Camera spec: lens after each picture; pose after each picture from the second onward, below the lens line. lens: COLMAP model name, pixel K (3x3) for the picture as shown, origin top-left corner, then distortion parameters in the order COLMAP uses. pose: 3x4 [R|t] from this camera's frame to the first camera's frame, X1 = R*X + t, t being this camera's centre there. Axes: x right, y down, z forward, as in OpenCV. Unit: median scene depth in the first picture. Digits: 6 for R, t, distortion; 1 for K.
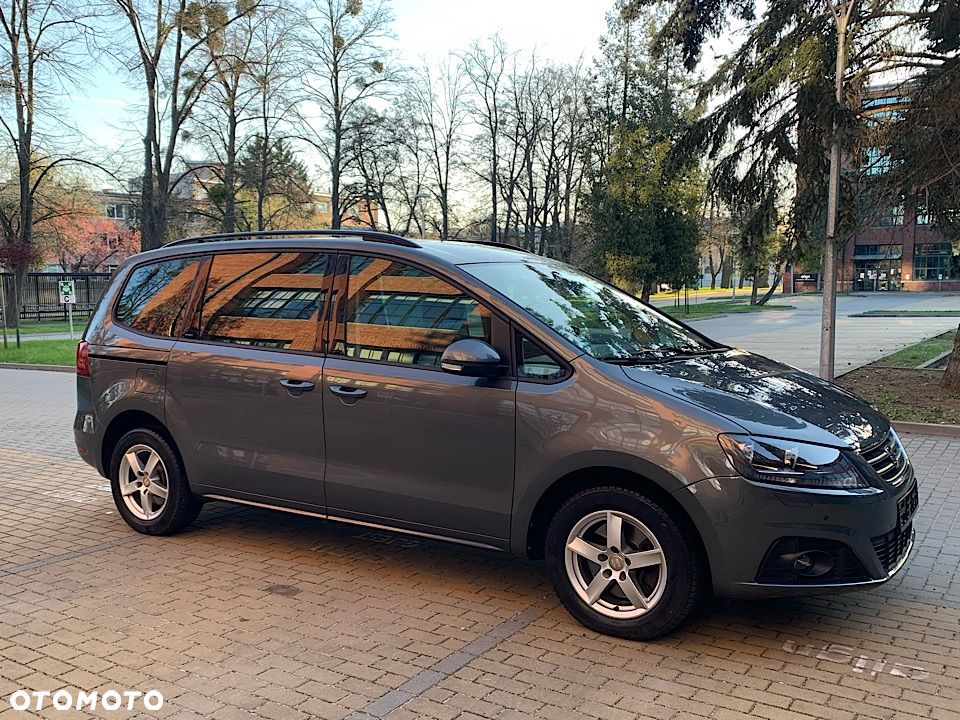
lens RADIAL K [[871.3, 0, 468.3], [0, 871.3, 391.4], [0, 0, 1]] dist [0.036014, -0.052953]
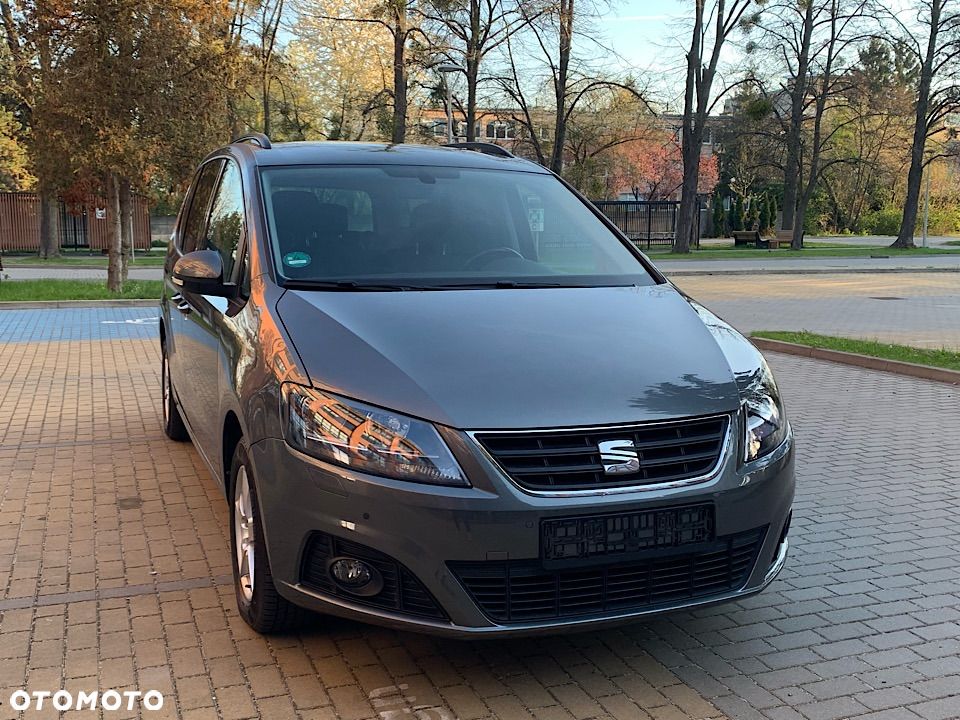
lens RADIAL K [[964.3, 0, 465.2], [0, 964.3, 356.9], [0, 0, 1]] dist [0.062442, -0.142859]
pose [[0.811847, 0.092725, -0.576461, 0.586176], [-0.078709, 0.995677, 0.049308, -0.016852], [0.578541, 0.005342, 0.815636, 0.268820]]
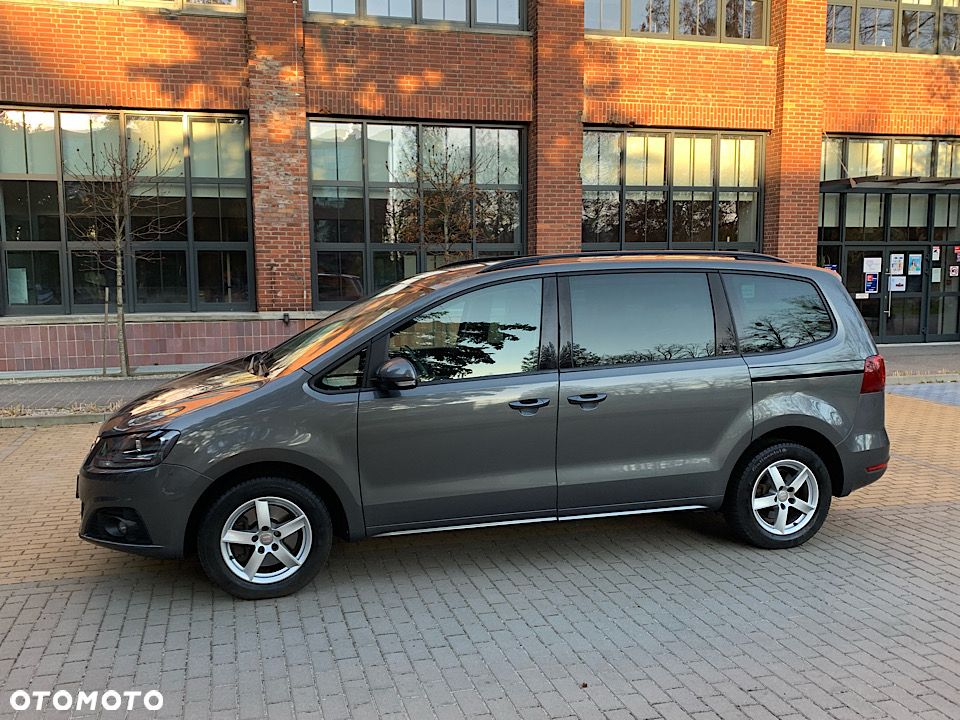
lens RADIAL K [[886.7, 0, 466.0], [0, 886.7, 380.8], [0, 0, 1]] dist [0.060676, -0.110840]
pose [[-0.656220, 0.103412, -0.747450, 0.824459], [-0.078738, 0.975772, 0.204128, -0.244569], [0.750450, 0.192806, -0.632179, 1.664745]]
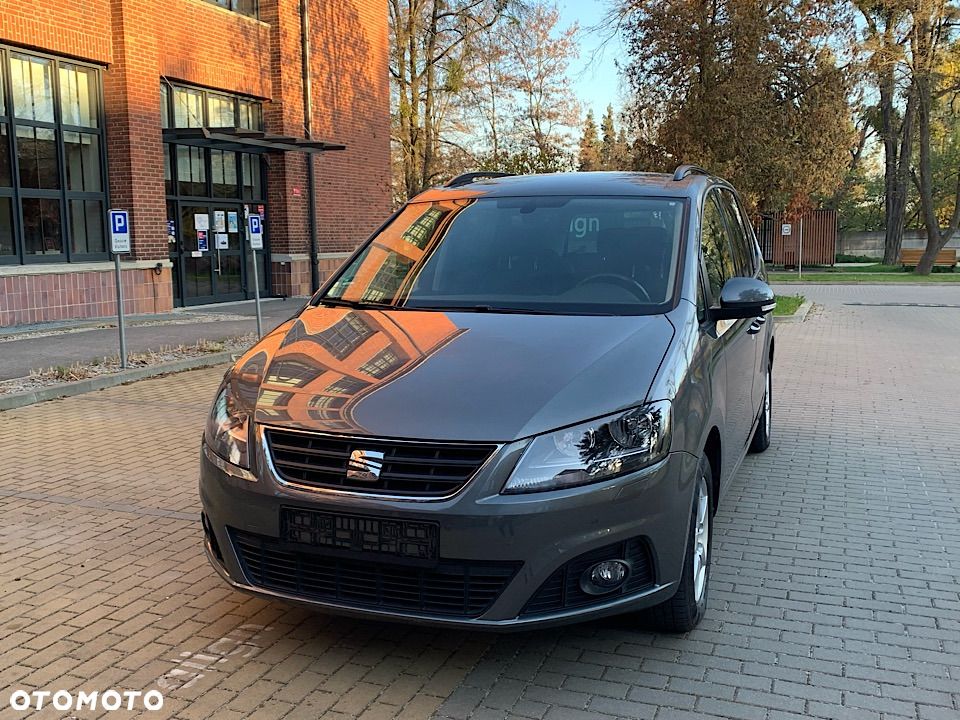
lens RADIAL K [[964.3, 0, 465.2], [0, 964.3, 356.9], [0, 0, 1]] dist [0.062442, -0.142859]
pose [[0.214696, 0.127180, -0.968365, 0.920116], [-0.108799, 0.988429, 0.105693, -0.075364], [0.970602, 0.082665, 0.226049, 0.663337]]
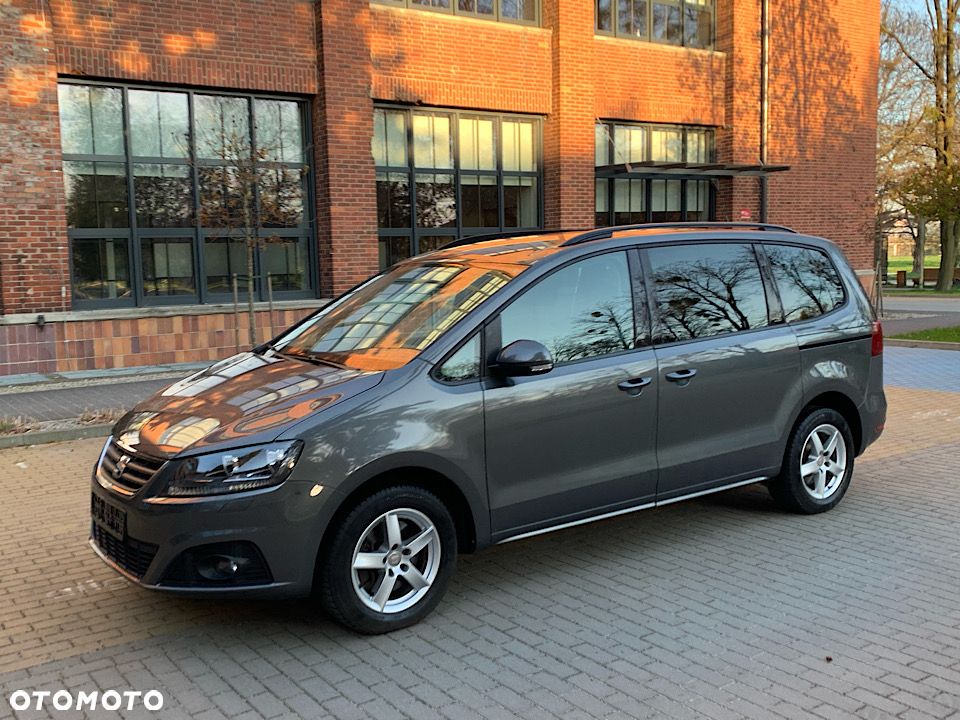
lens RADIAL K [[964.7, 0, 480.0], [0, 964.7, 360.0], [0, 0, 1]] dist [0.072247, -0.154691]
pose [[-0.353287, 0.114087, -0.928532, 1.026906], [-0.083041, 0.984794, 0.152595, -0.193107], [0.931822, 0.131016, -0.338441, 1.309166]]
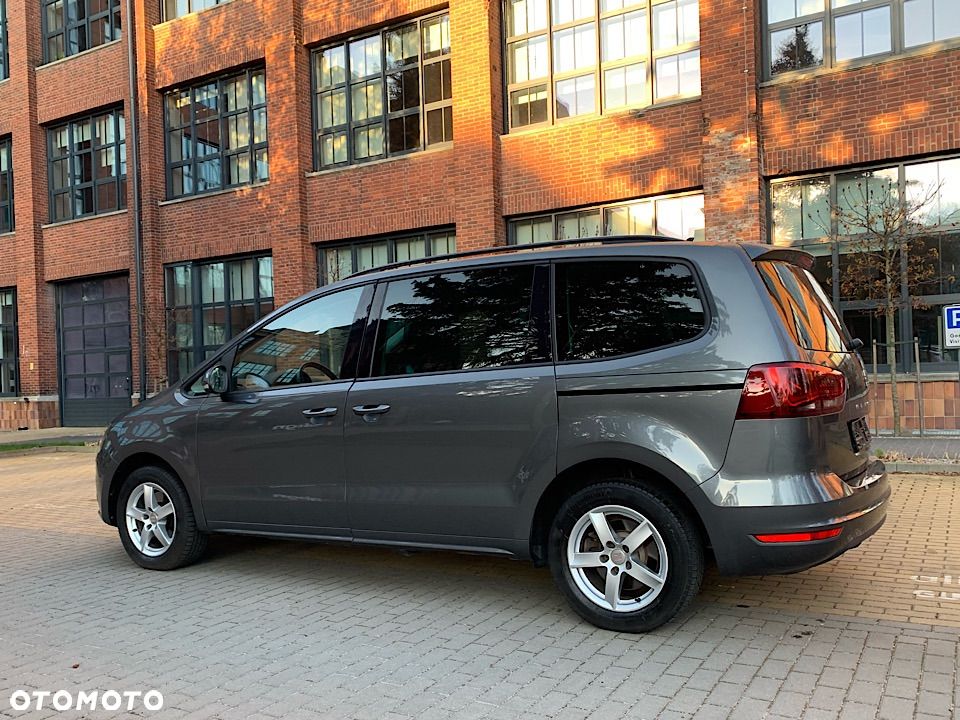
lens RADIAL K [[842.8, 0, 478.3], [0, 842.8, 383.1], [0, 0, 1]] dist [0.016799, 0.003131]
pose [[-0.997476, 0.037974, -0.059992, -0.031837], [0.030340, 0.991894, 0.123393, -0.164481], [0.064192, 0.121262, -0.990543, 1.985343]]
